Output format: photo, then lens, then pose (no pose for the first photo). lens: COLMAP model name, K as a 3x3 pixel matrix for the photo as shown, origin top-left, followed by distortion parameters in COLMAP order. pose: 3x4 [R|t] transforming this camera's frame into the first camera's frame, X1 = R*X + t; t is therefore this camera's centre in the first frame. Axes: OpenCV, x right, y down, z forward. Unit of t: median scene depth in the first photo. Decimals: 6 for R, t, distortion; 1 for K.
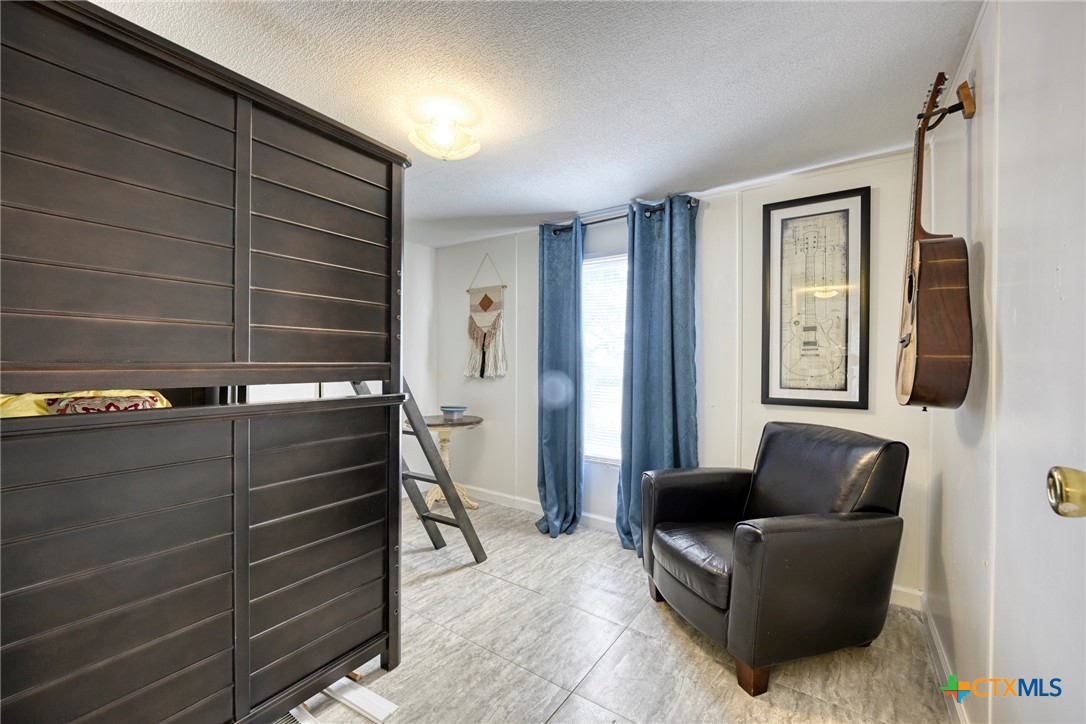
lens RADIAL K [[438.7, 0, 547.6], [0, 438.7, 363.0], [0, 0, 1]] dist [-0.008189, 0.000296]
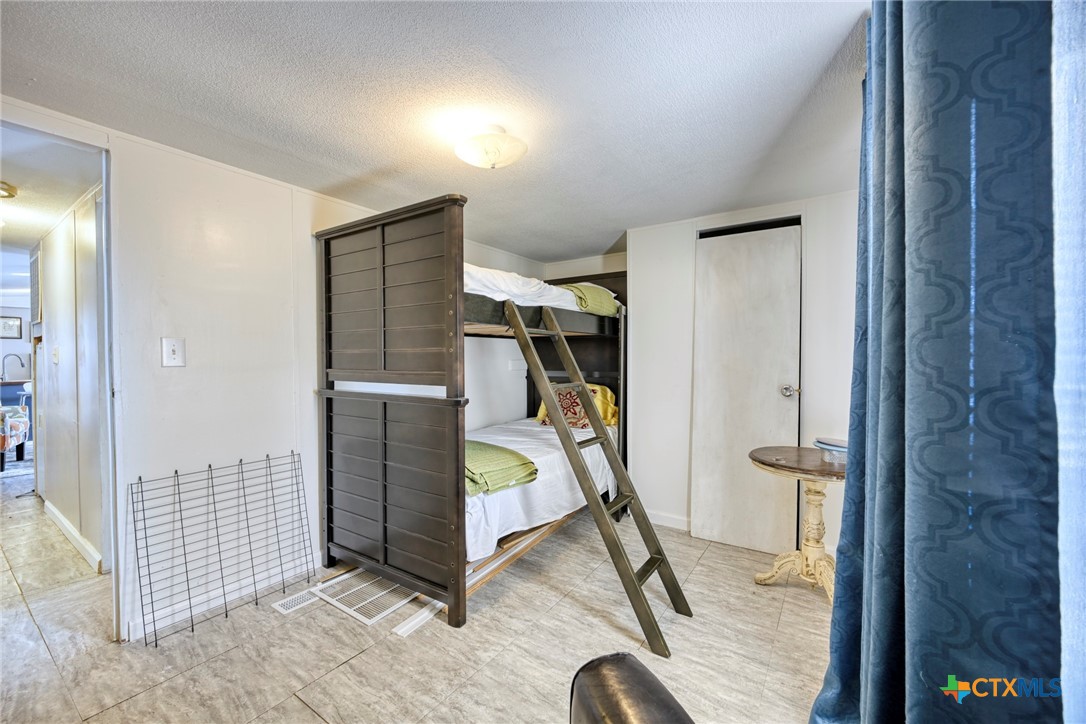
lens RADIAL K [[438.7, 0, 546.9], [0, 438.7, 360.6], [0, 0, 1]] dist [-0.008189, 0.000296]
pose [[0.014267, 0.003091, -0.999893, 0.840471], [-0.005413, 0.999981, 0.003014, -0.037789], [0.999884, 0.005369, 0.014283, 1.217719]]
